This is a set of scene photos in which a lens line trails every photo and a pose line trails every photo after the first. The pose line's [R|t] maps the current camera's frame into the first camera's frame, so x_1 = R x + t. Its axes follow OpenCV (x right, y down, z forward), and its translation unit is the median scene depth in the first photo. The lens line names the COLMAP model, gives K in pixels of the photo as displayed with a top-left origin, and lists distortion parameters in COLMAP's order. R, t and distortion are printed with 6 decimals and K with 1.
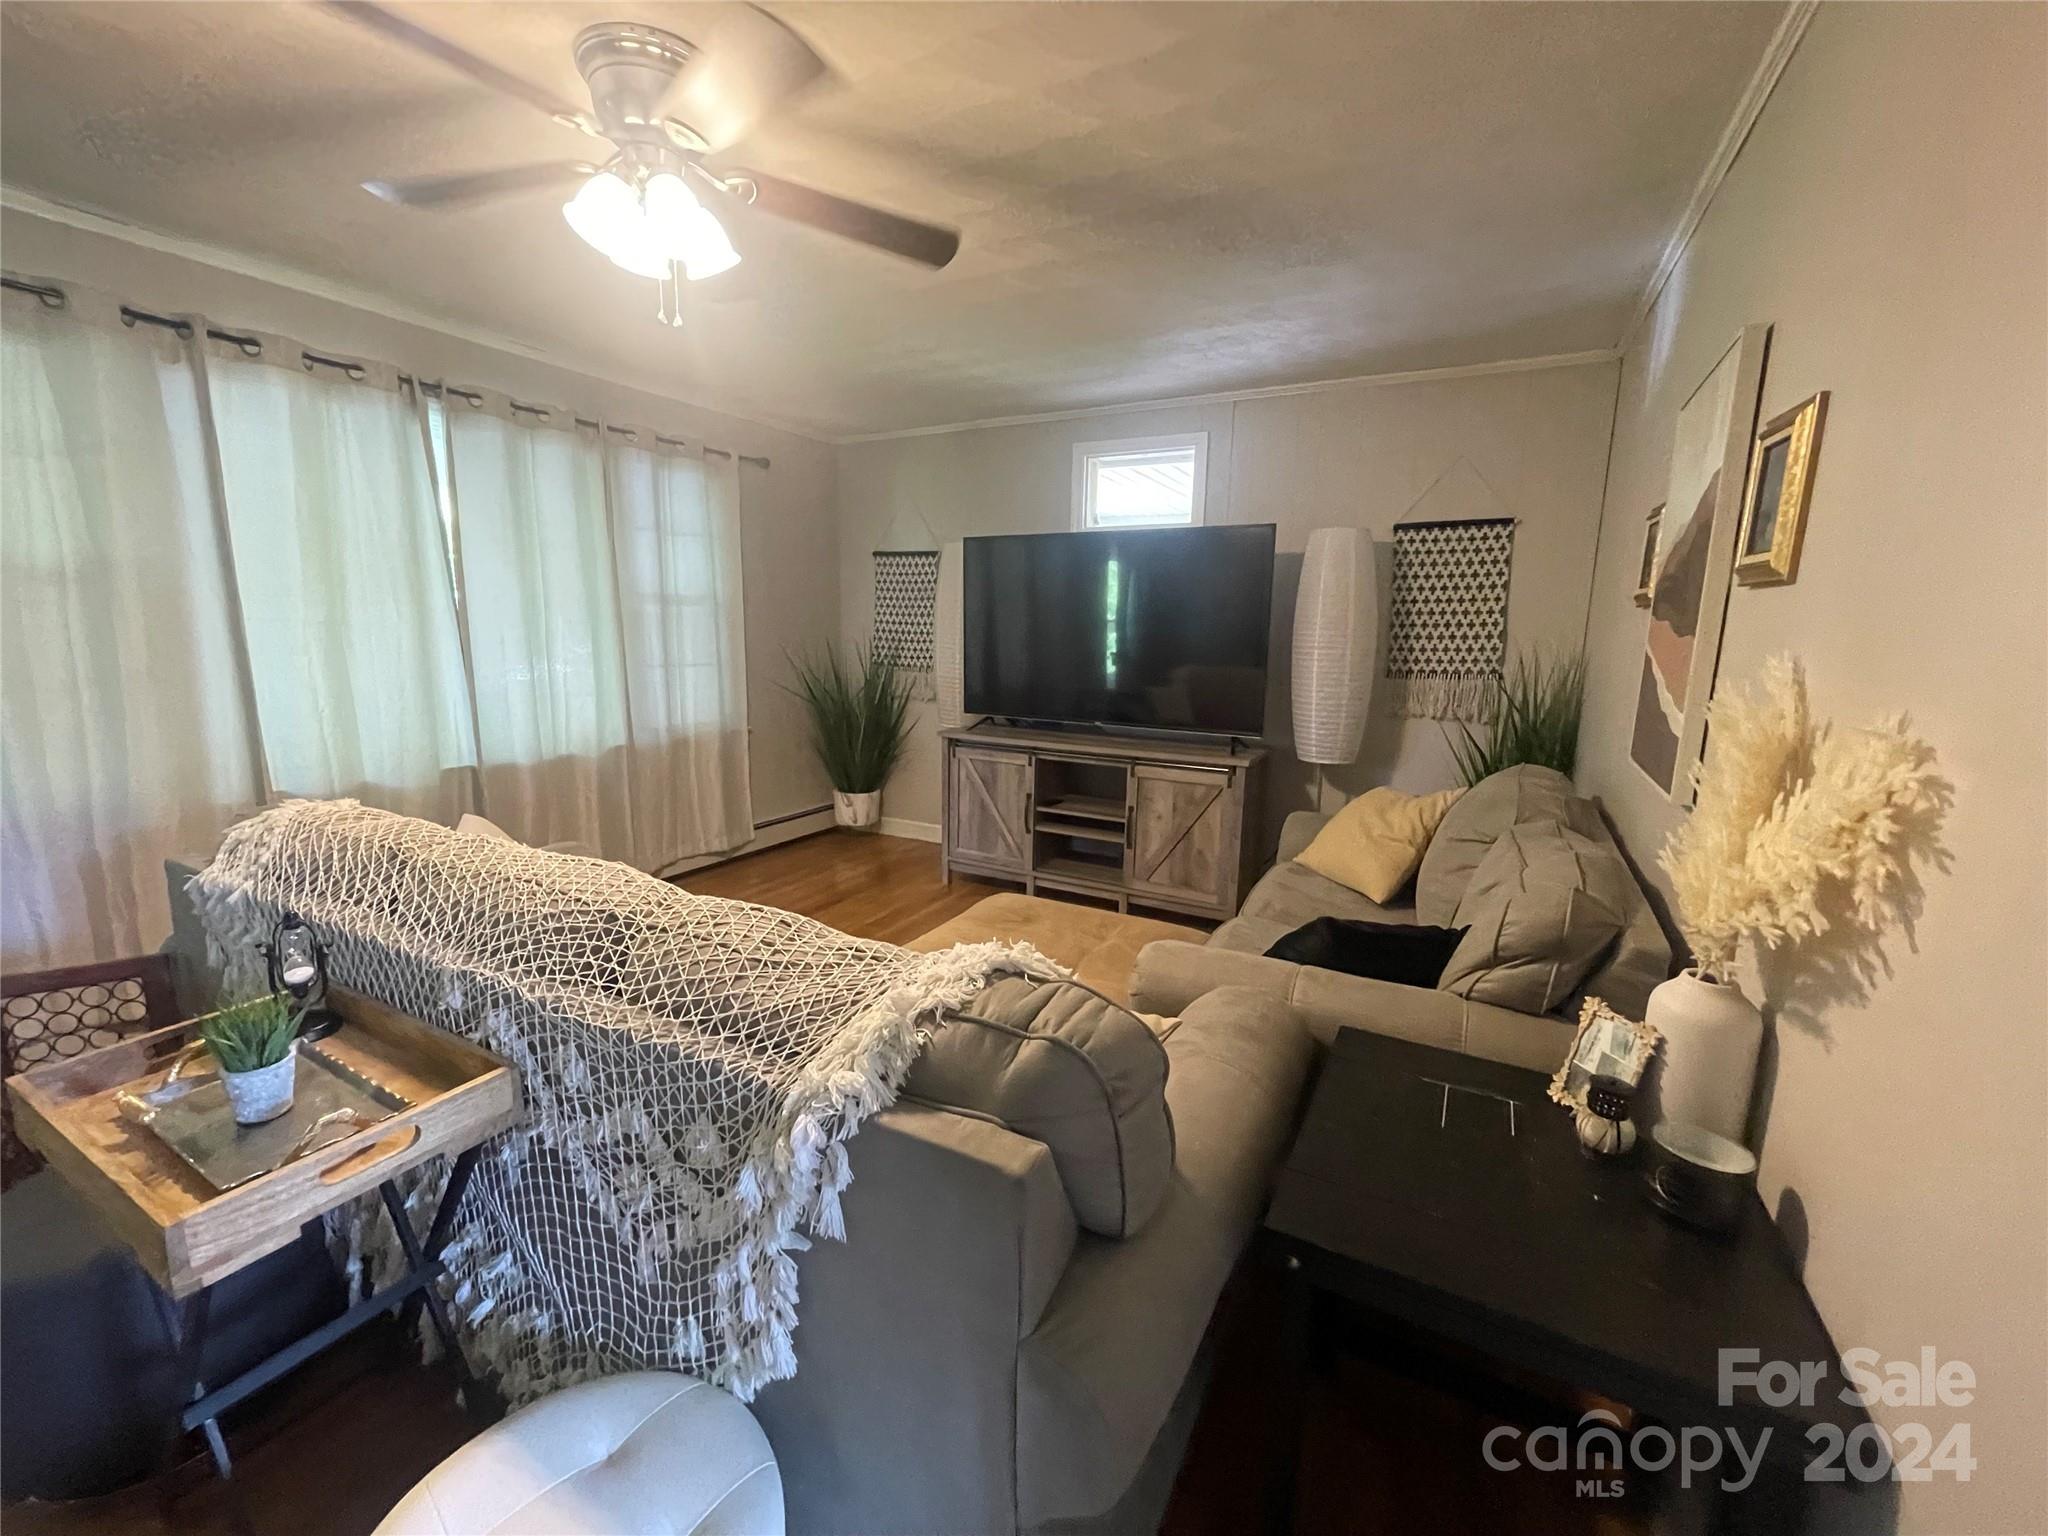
lens RADIAL K [[819.5, 0, 1024.2], [0, 819.5, 767.4], [0, 0, 1]] dist [-0.006795, 0.000684]
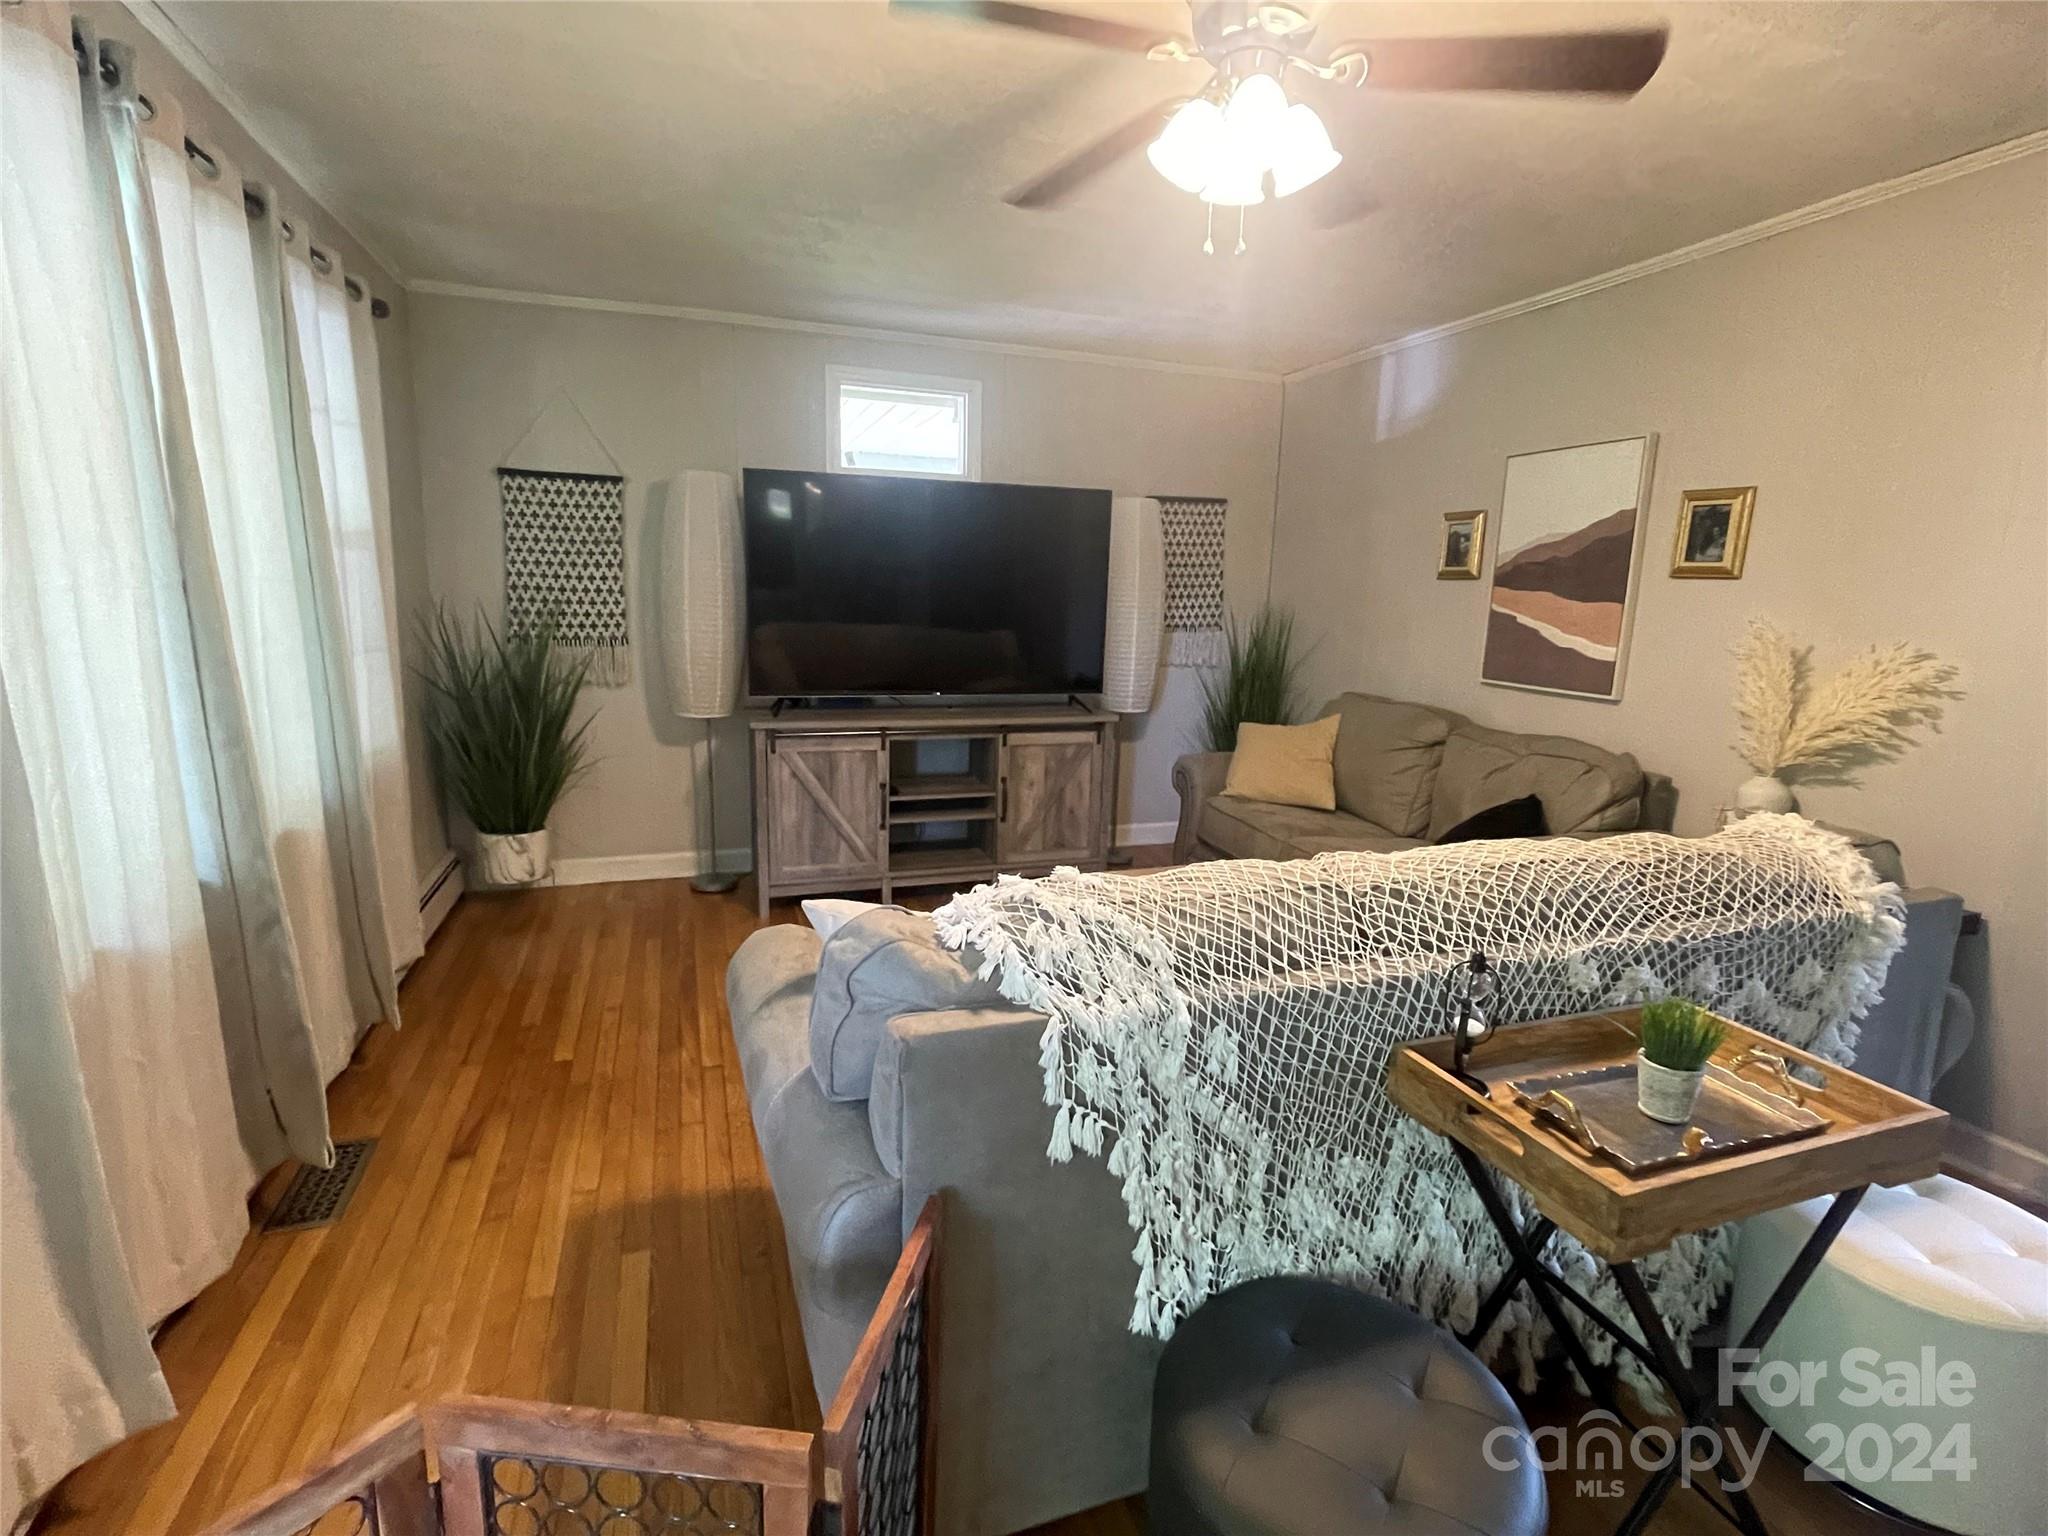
lens RADIAL K [[963.6, 0, 1023.1], [0, 963.6, 759.5], [0, 0, 1]] dist [-0.000936, -0.000609]
pose [[0.673505, -0.130363, 0.727597, -0.997511], [0.113119, 0.990909, 0.072831, -0.077439], [-0.730476, 0.033253, 0.682128, 0.335880]]
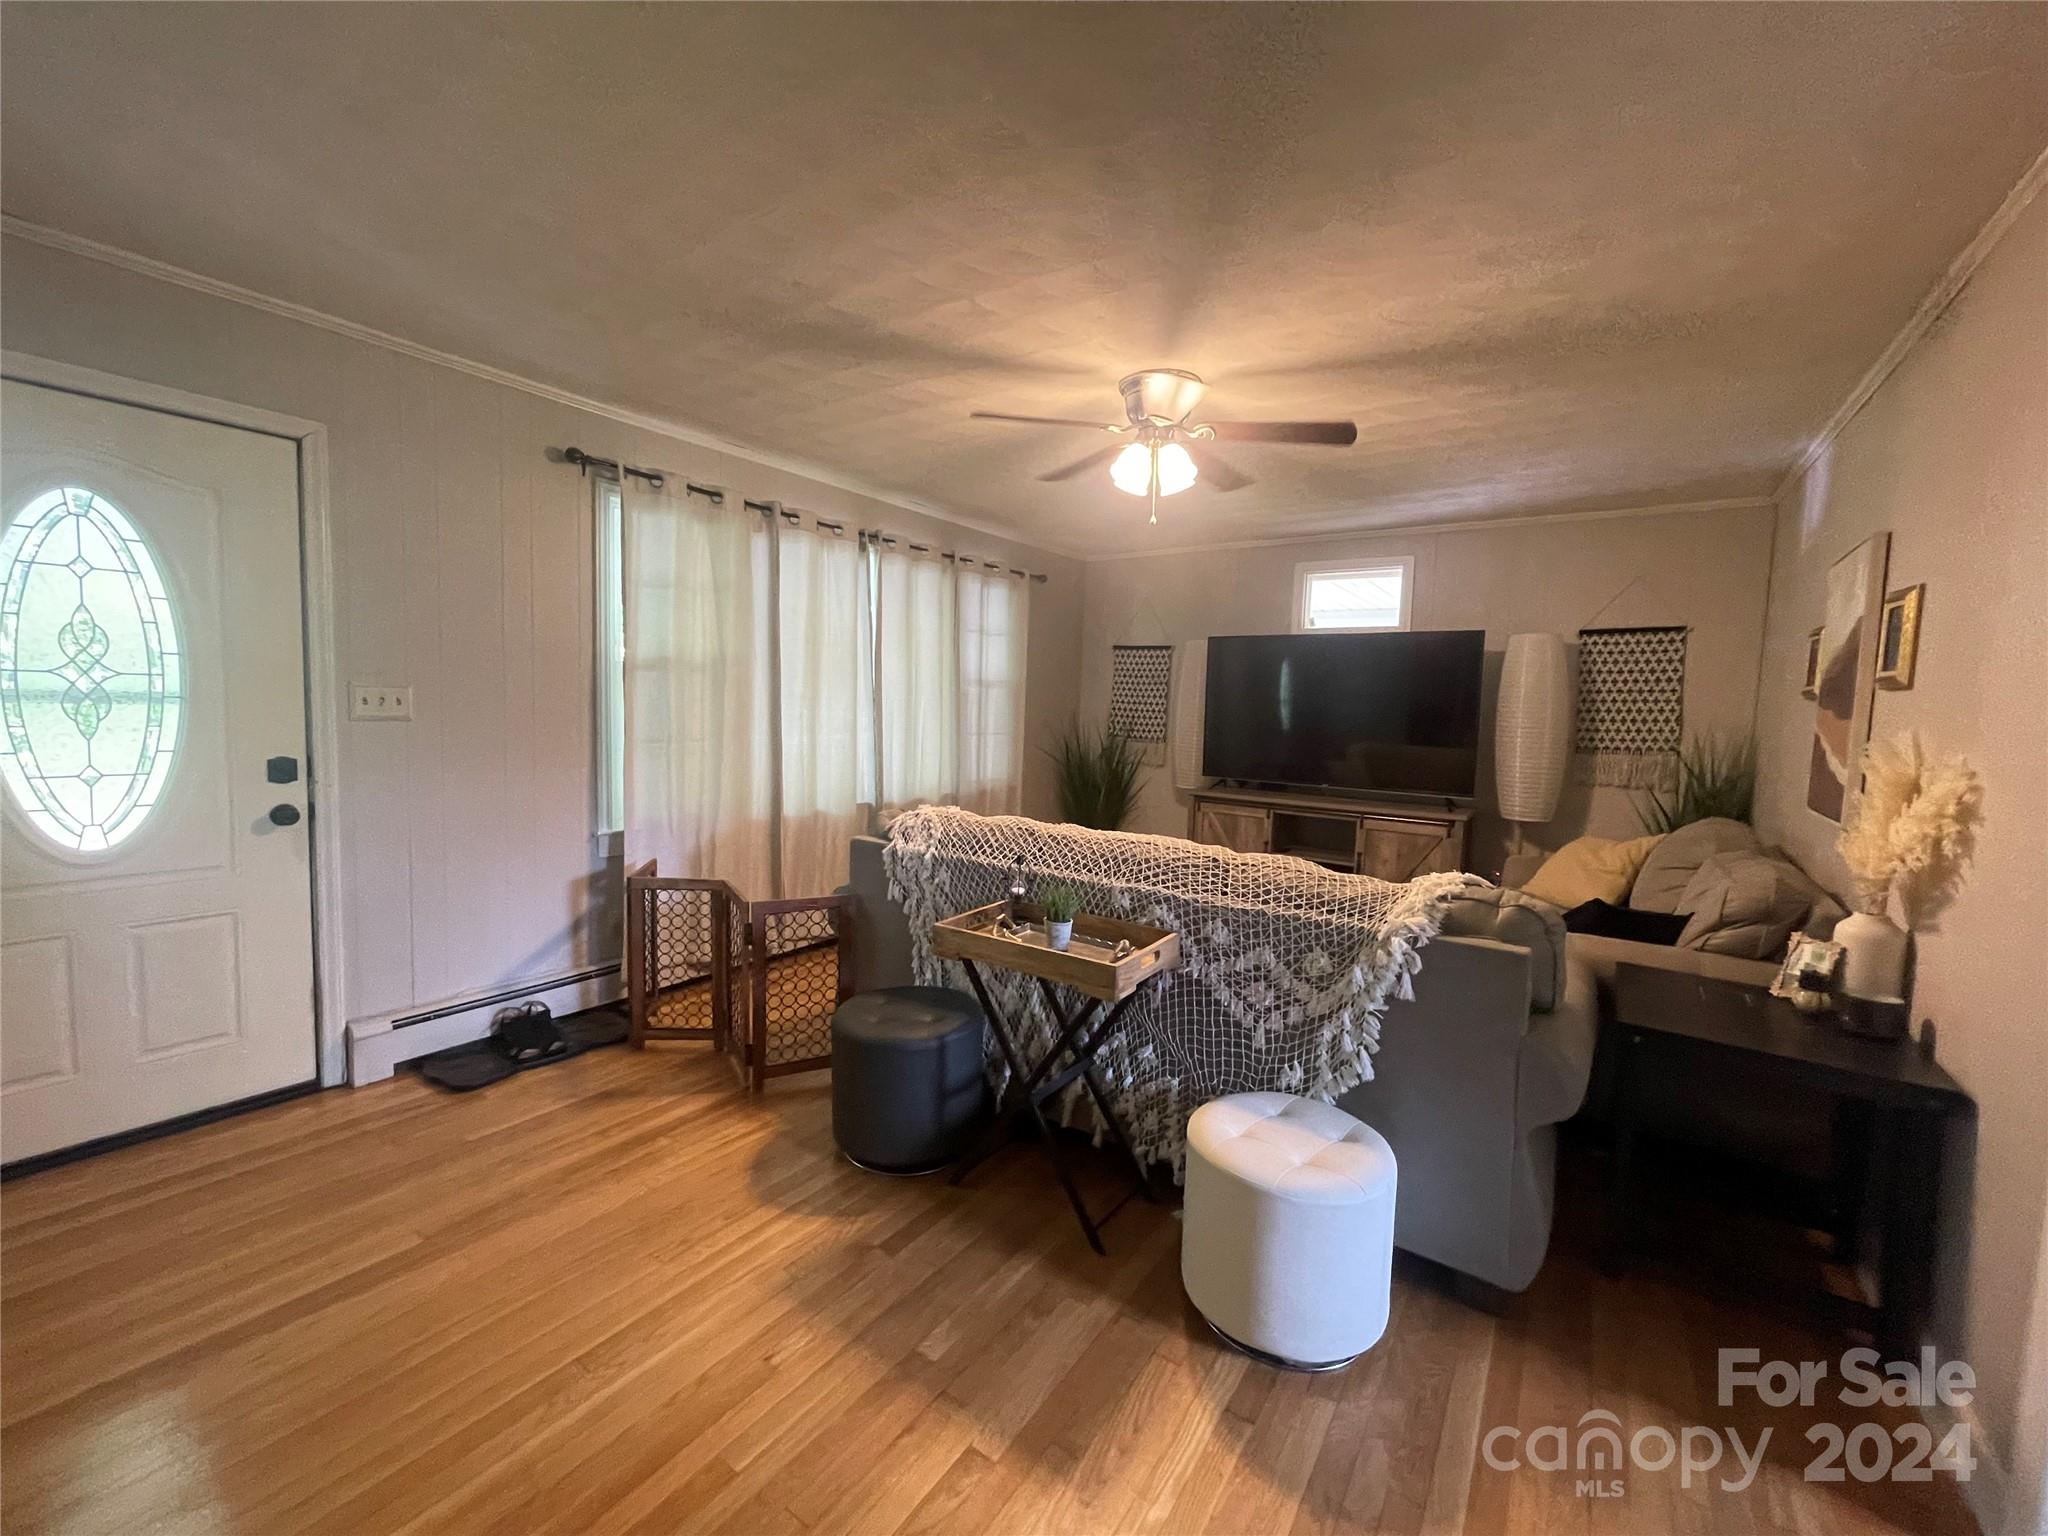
lens RADIAL K [[819.5, 0, 1020.3], [0, 819.5, 763.7], [0, 0, 1]] dist [-0.006795, 0.000684]
pose [[0.993038, 0.021907, -0.115743, -0.356798], [-0.033276, 0.994706, -0.097225, 0.078314], [0.113001, 0.100400, 0.988509, -0.442110]]
